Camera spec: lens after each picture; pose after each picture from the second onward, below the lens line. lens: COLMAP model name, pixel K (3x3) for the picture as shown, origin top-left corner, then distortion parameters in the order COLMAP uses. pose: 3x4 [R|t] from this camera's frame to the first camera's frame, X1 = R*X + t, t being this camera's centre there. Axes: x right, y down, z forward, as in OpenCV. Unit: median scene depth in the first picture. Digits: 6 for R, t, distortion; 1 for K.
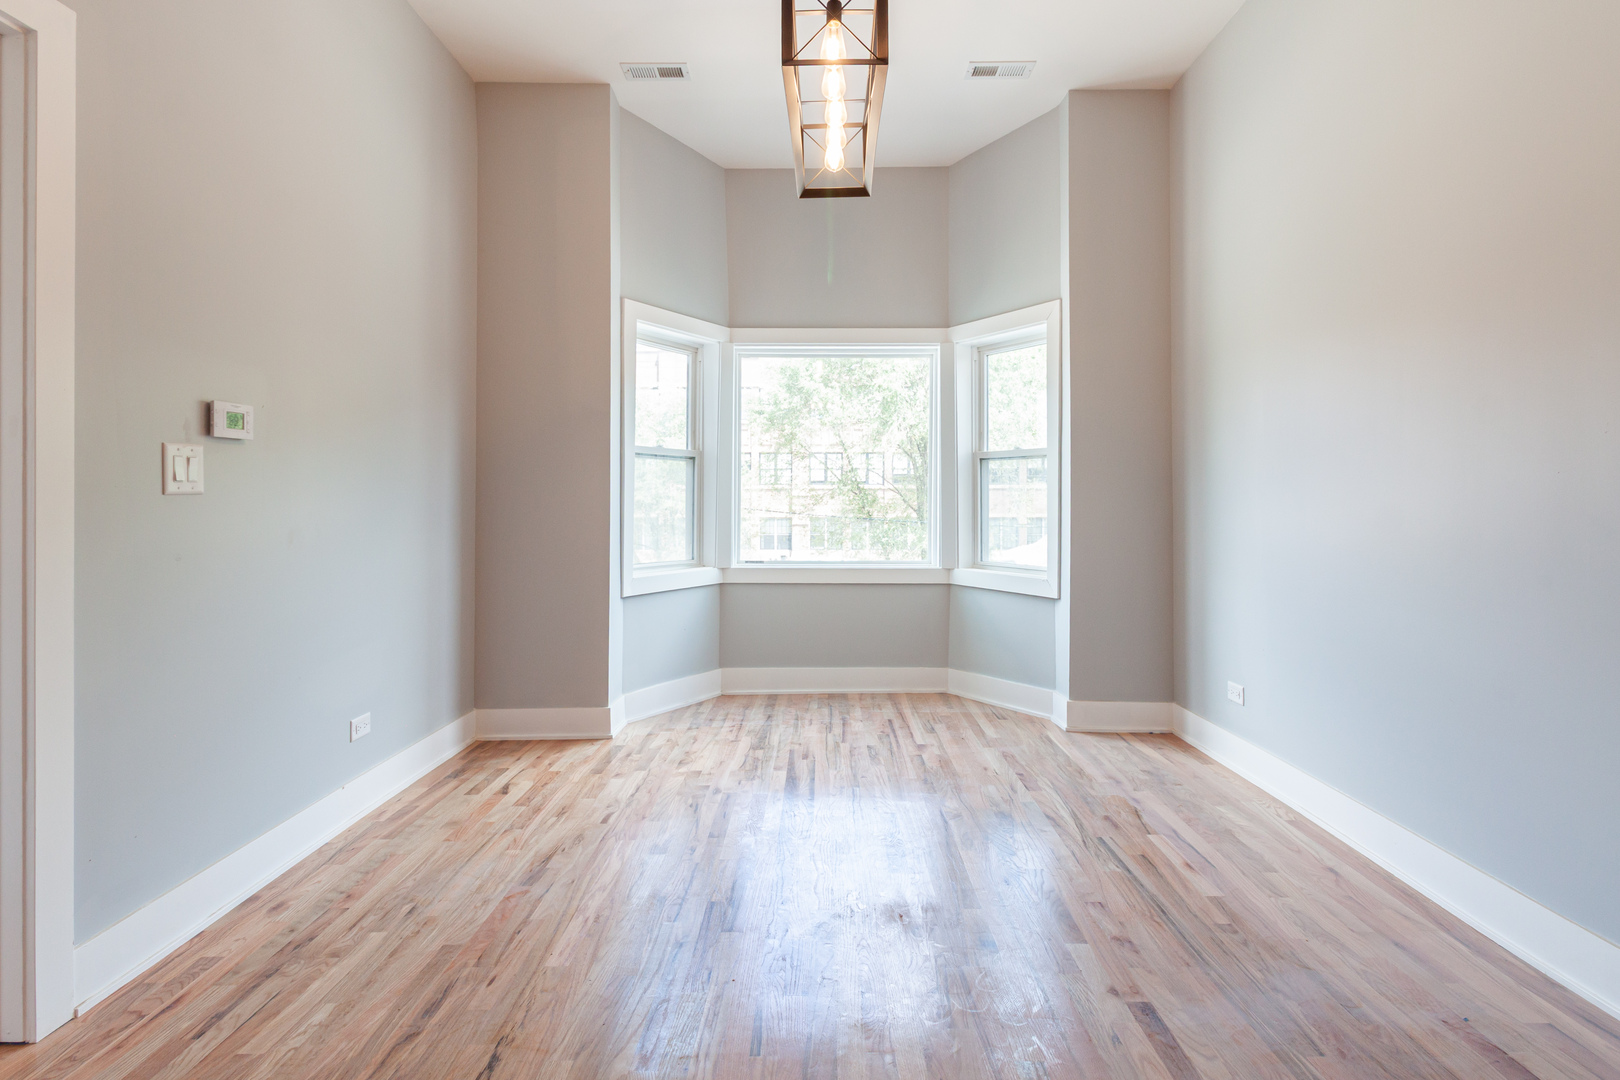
lens RADIAL K [[897.3, 0, 790.9], [0, 897.3, 524.1], [0, 0, 1]] dist [0.001730, 0.002092]
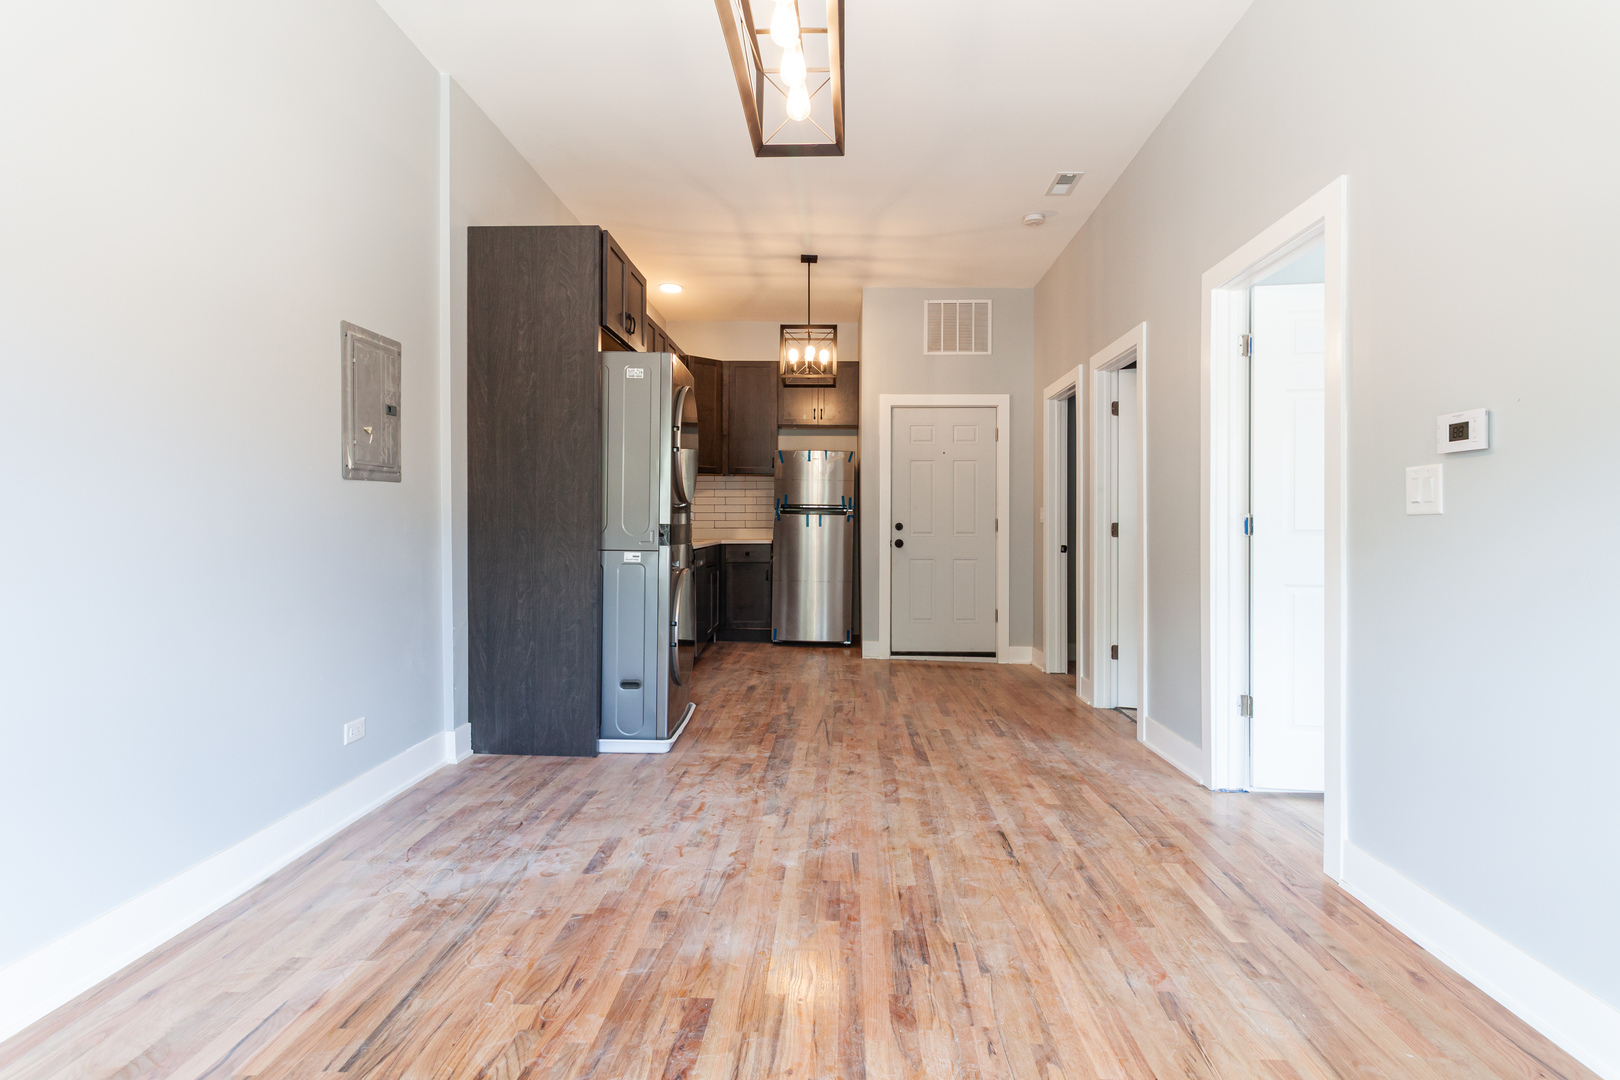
lens RADIAL K [[897.3, 0, 790.9], [0, 897.3, 524.1], [0, 0, 1]] dist [0.001730, 0.002092]
pose [[-0.999621, 0.000788, 0.027528, 0.023712], [0.001695, 0.999456, 0.032949, -0.053664], [-0.027487, 0.032983, -0.999078, 1.917737]]
